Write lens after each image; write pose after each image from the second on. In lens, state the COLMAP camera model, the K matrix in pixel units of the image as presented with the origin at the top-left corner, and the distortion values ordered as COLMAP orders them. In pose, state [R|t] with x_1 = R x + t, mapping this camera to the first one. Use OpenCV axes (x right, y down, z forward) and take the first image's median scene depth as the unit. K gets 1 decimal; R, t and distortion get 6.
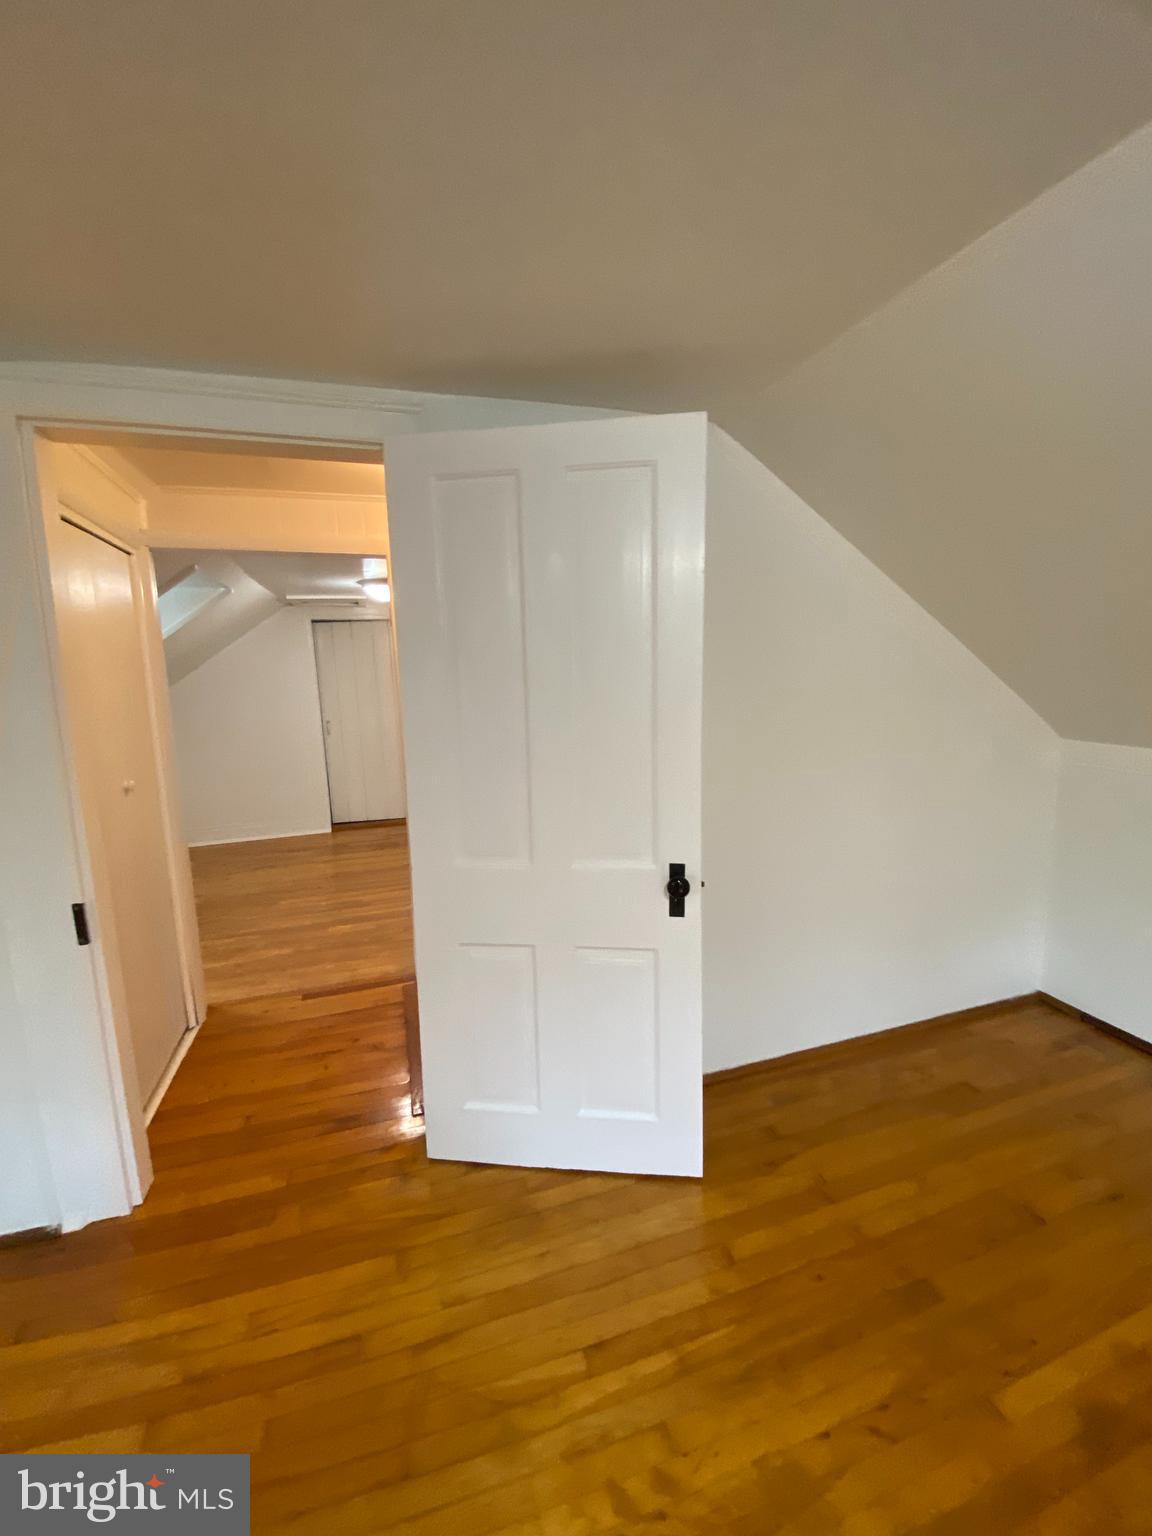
lens RADIAL K [[622.6, 0, 576.0], [0, 622.6, 768.0], [0, 0, 1]] dist [0.020787, -0.020167]
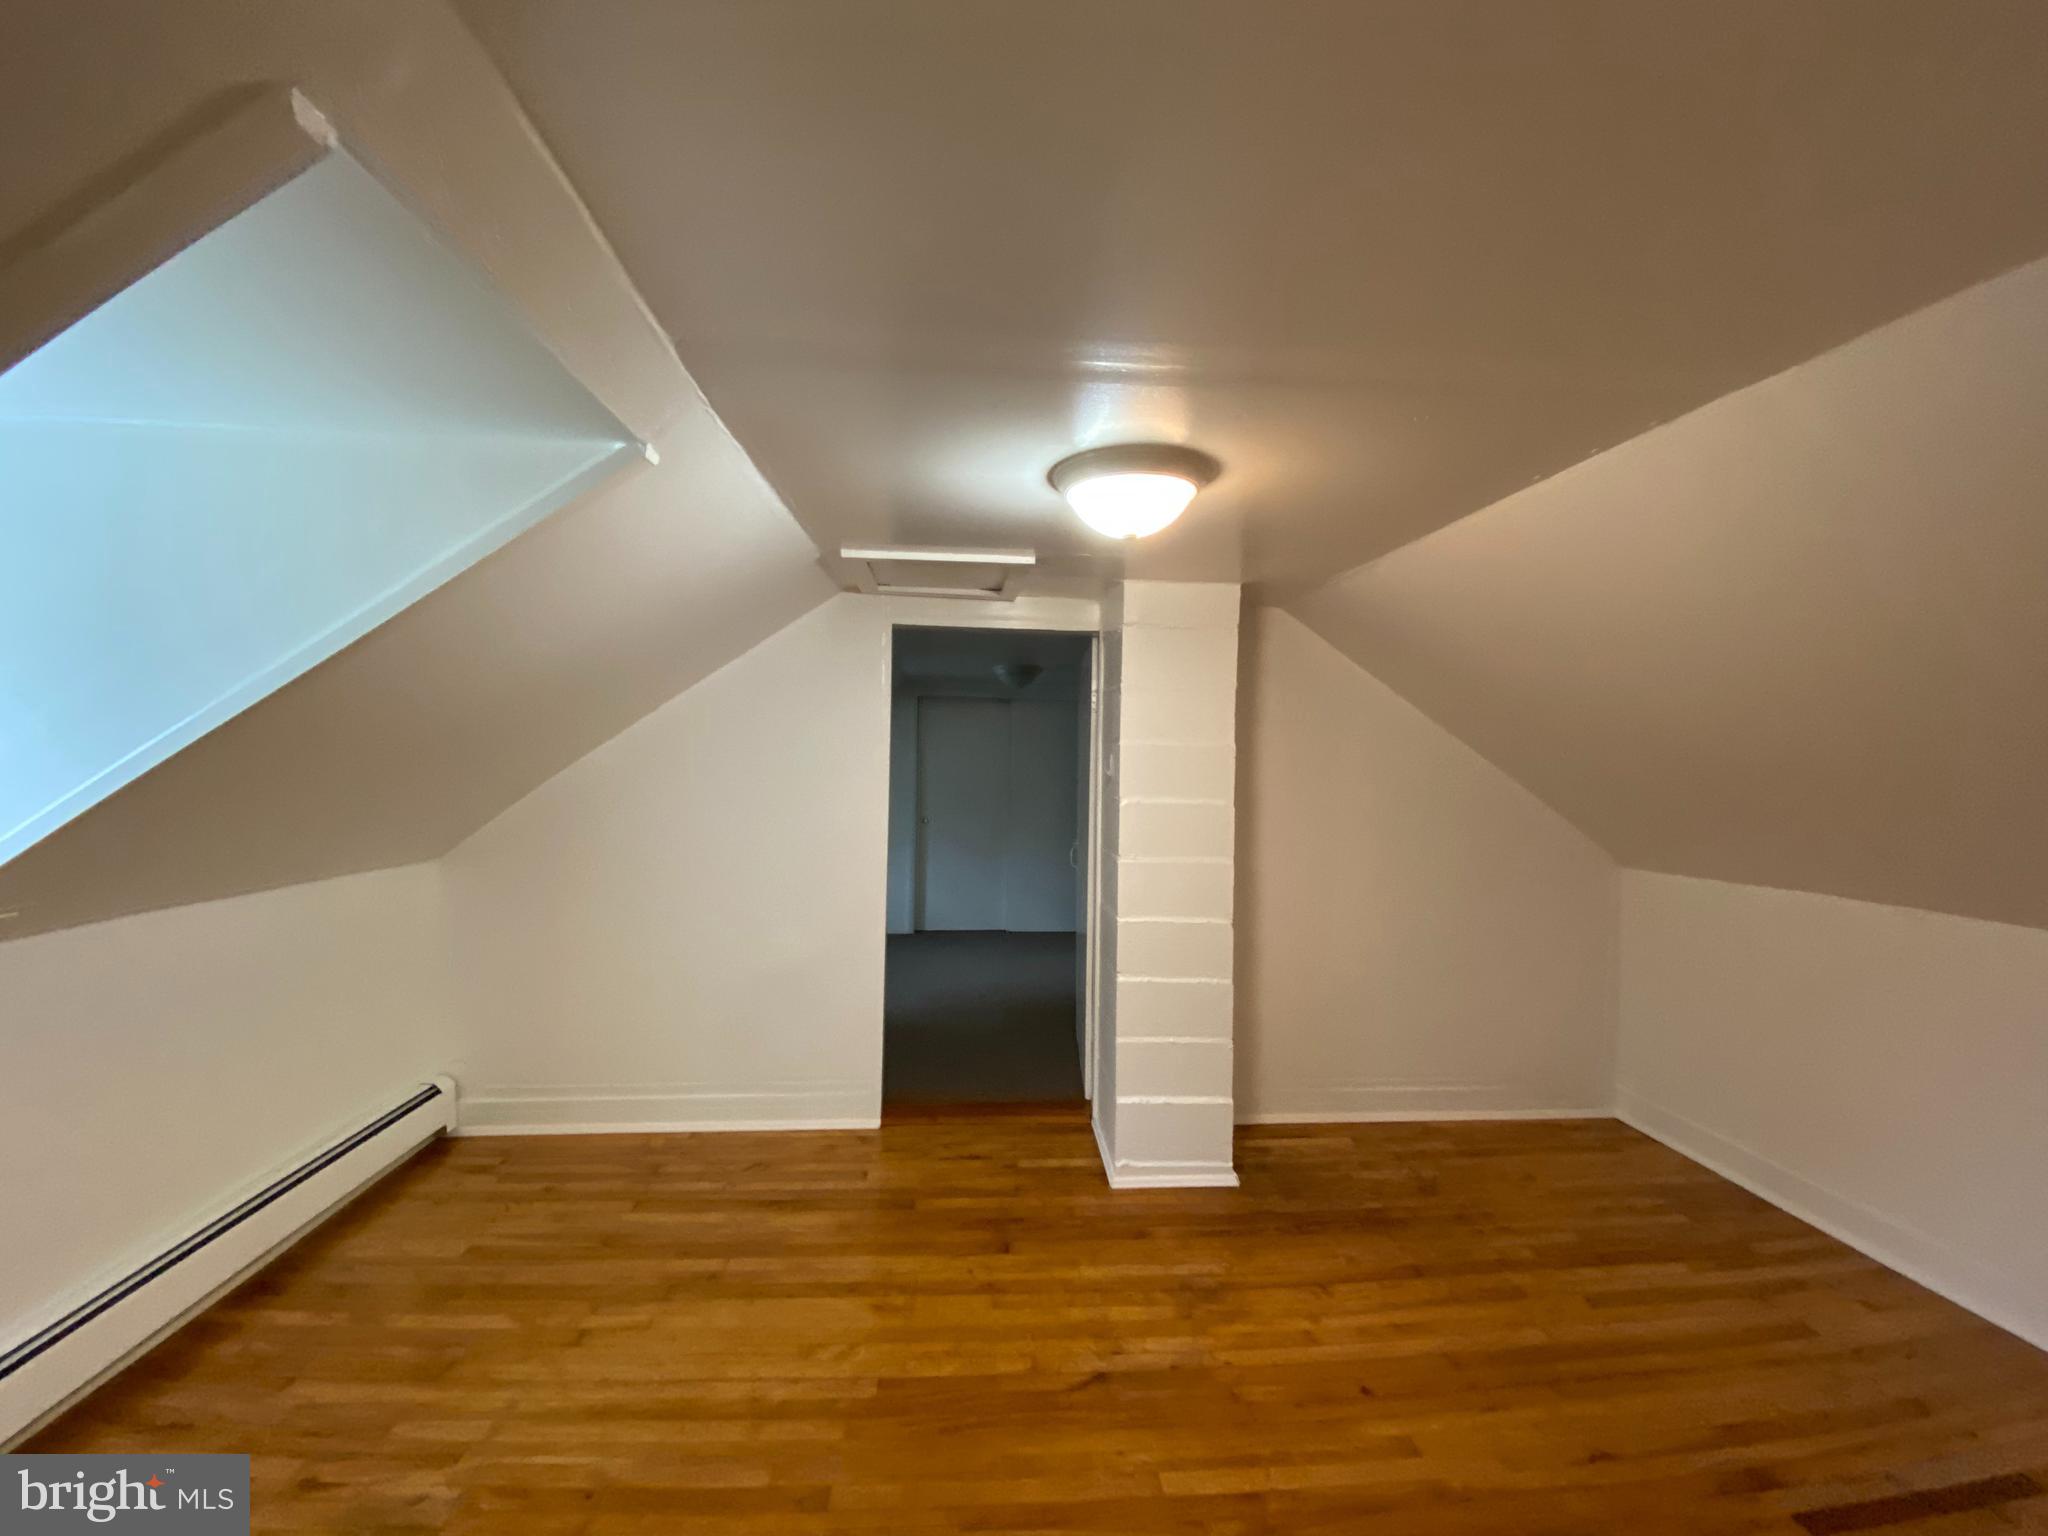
lens RADIAL K [[825.6, 0, 1024.0], [0, 825.6, 768.0], [0, 0, 1]] dist [0.001013, -0.012889]
pose [[0.972135, 0.062884, -0.225831, -0.258760], [-0.092650, 0.987983, -0.123719, -0.099216], [0.215337, 0.141194, 0.966278, 0.621275]]
